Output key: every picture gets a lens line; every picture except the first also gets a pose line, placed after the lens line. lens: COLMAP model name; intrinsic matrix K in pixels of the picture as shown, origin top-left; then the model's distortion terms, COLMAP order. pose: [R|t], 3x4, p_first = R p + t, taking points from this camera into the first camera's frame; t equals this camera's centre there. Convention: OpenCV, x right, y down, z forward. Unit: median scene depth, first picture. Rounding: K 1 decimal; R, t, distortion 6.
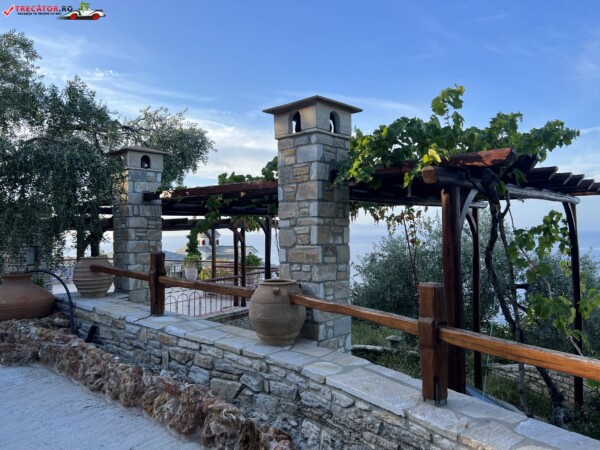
lens RADIAL K [[460.1, 0, 298.9], [0, 460.1, 225.2], [0, 0, 1]] dist [0.025933, -0.000450]
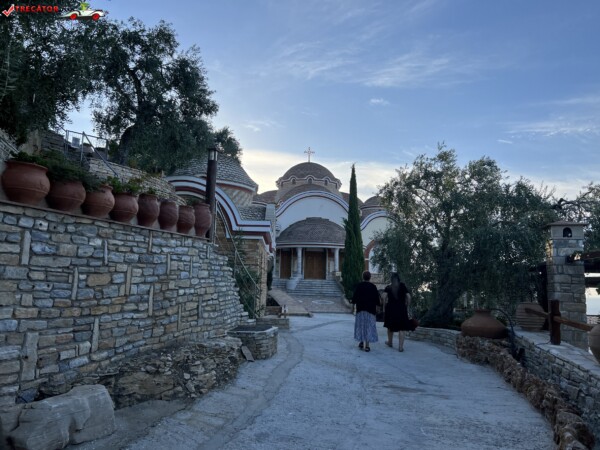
lens RADIAL K [[460.1, 0, 299.0], [0, 460.1, 223.7], [0, 0, 1]] dist [0.025933, -0.000450]
pose [[0.491362, -0.083869, -0.866908, 0.538918], [-0.026354, 0.993465, -0.111051, 0.006559], [0.870557, 0.077413, 0.485941, -0.380197]]
